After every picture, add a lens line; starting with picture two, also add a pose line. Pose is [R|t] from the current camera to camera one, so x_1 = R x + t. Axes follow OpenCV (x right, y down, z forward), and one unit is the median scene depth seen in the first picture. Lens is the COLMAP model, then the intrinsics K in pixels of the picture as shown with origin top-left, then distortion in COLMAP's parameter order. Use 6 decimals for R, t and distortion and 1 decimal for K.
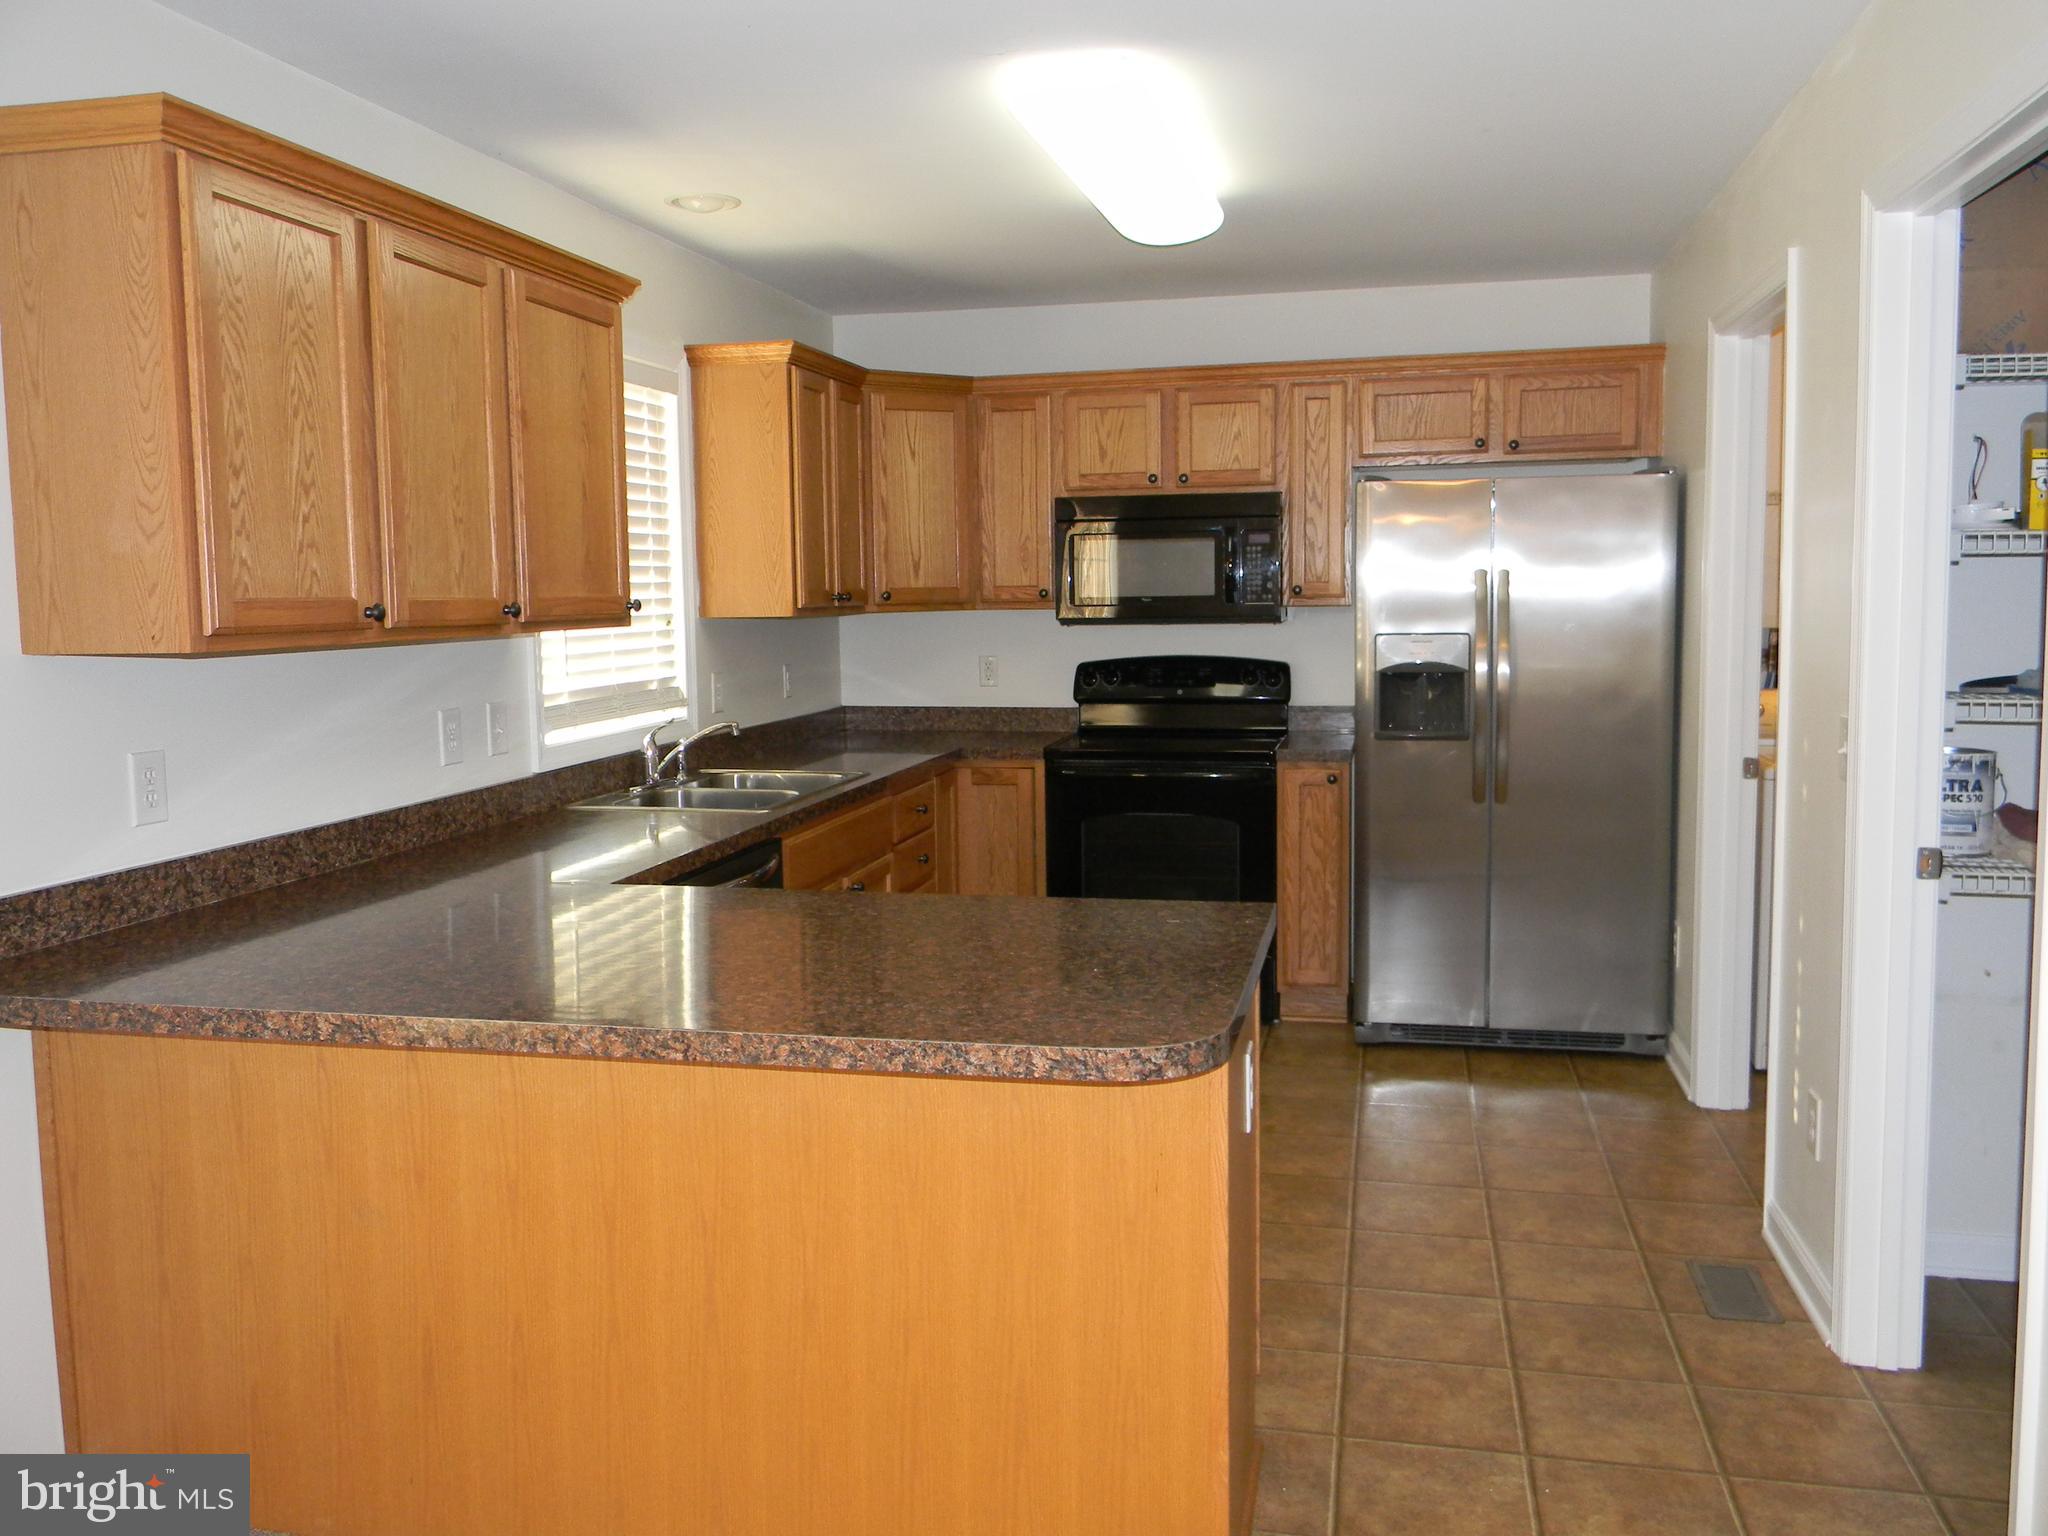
lens RADIAL K [[1652.9, 0, 1024.0], [0, 1652.9, 768.0], [0, 0, 1]] dist [-0.087216, -0.002058]
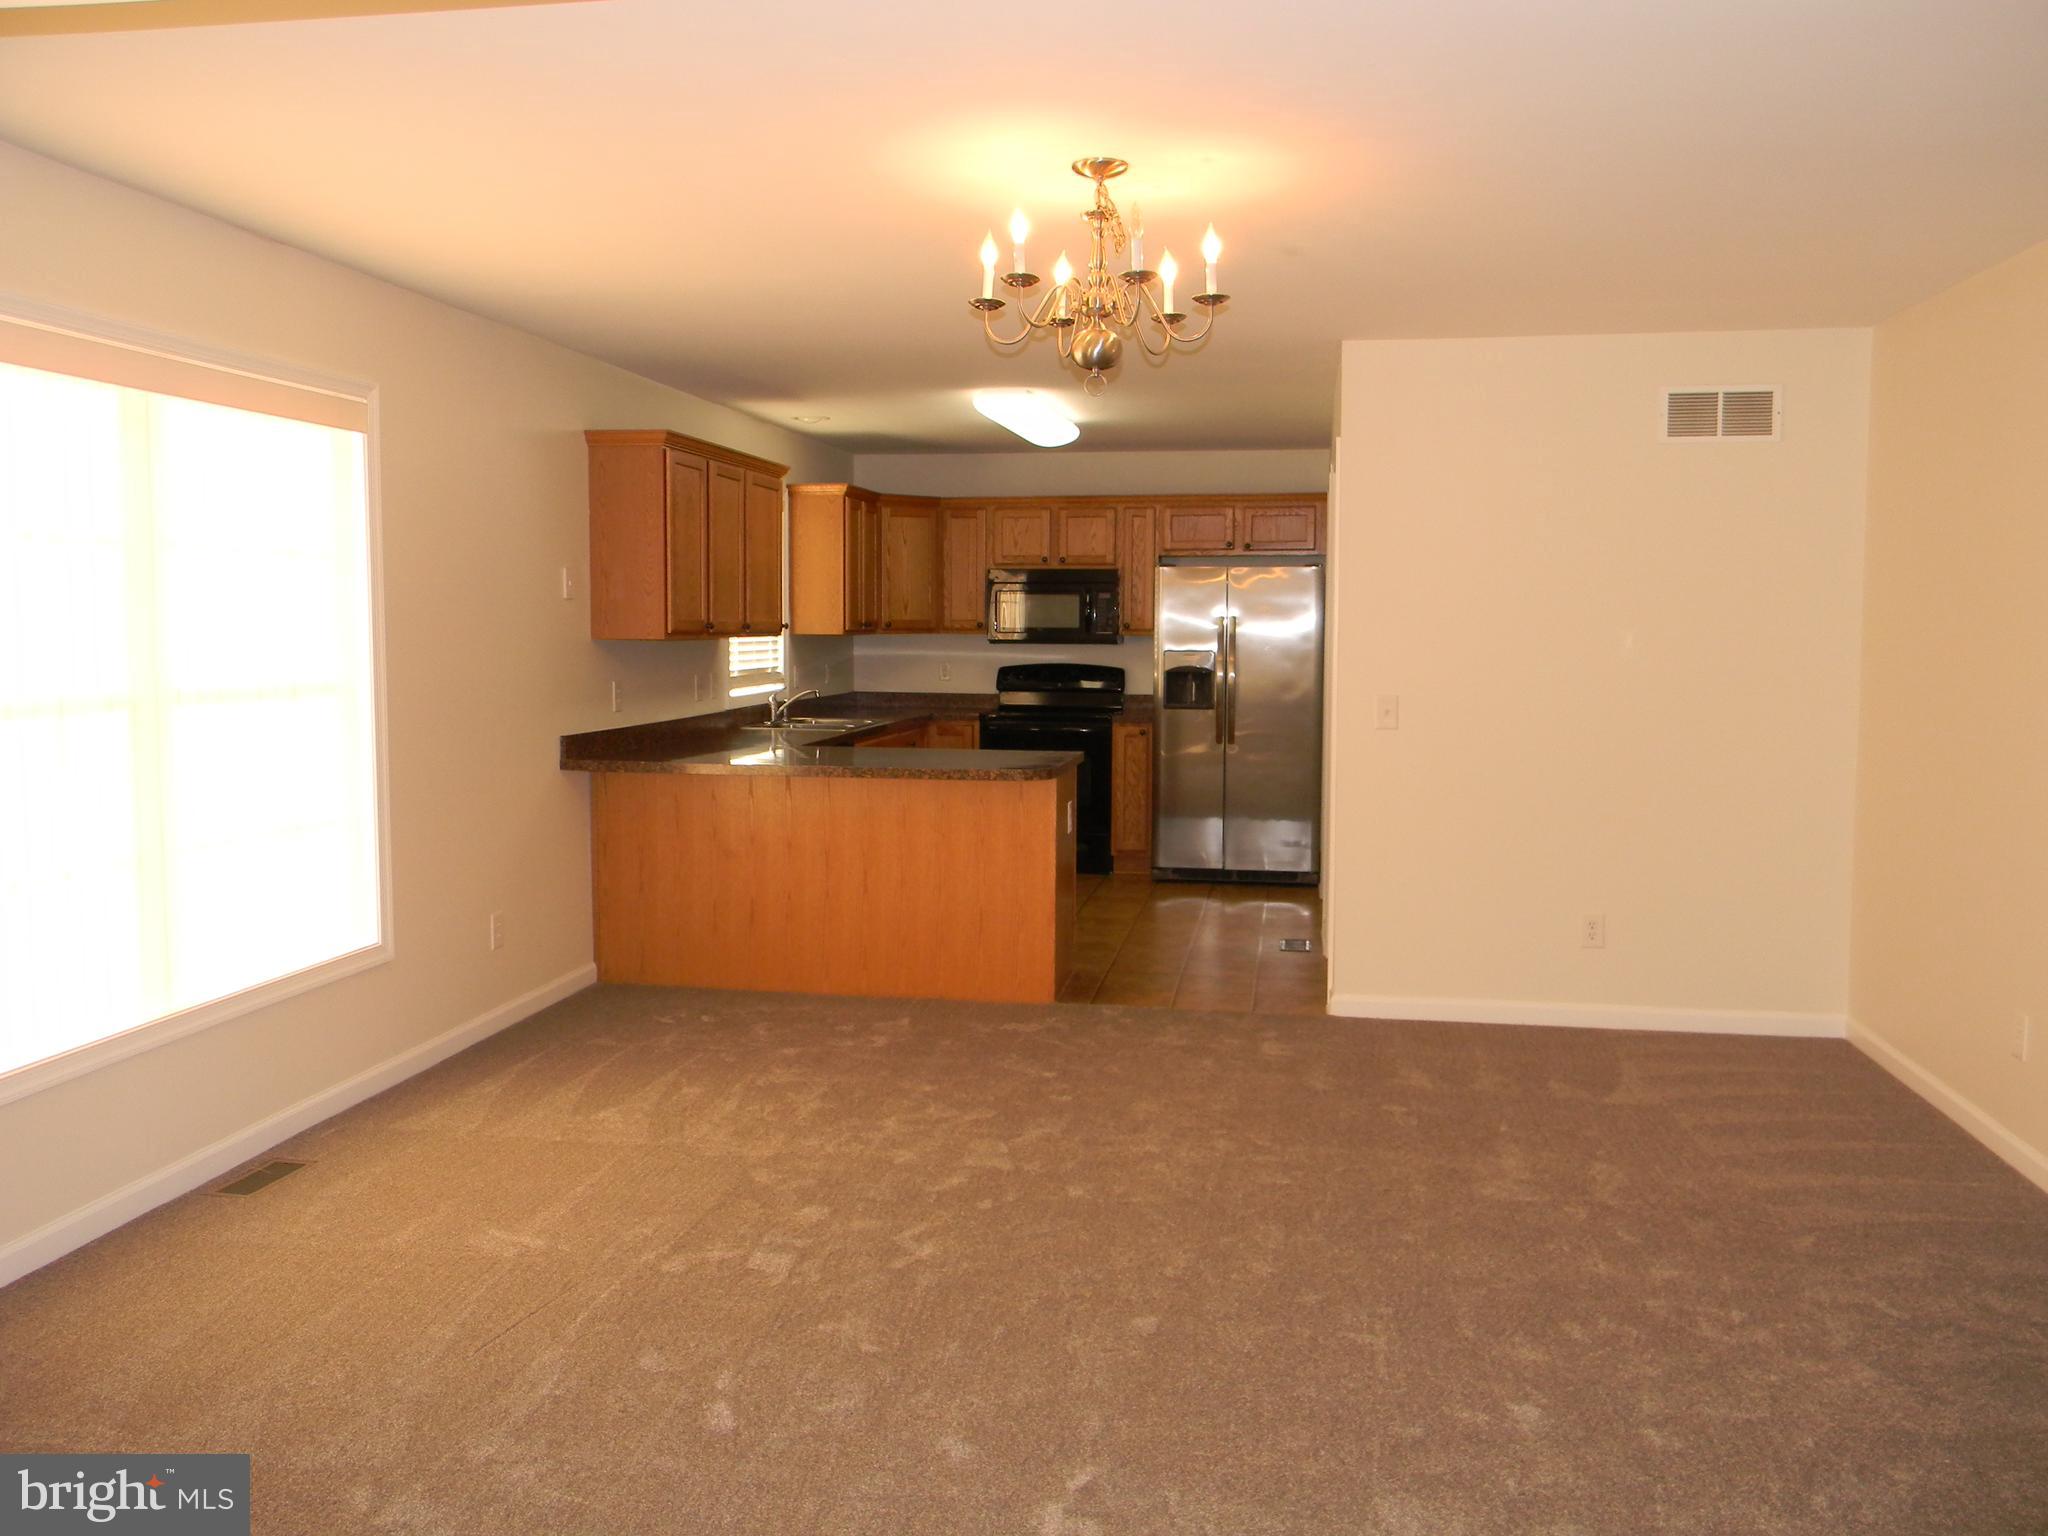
lens RADIAL K [[1652.9, 0, 1024.0], [0, 1652.9, 768.0], [0, 0, 1]] dist [-0.087216, -0.002058]
pose [[0.998438, 0.015746, 0.053604, -0.033805], [-0.014701, 0.999695, -0.019833, 0.080055], [-0.053900, 0.019014, 0.998365, -0.747447]]
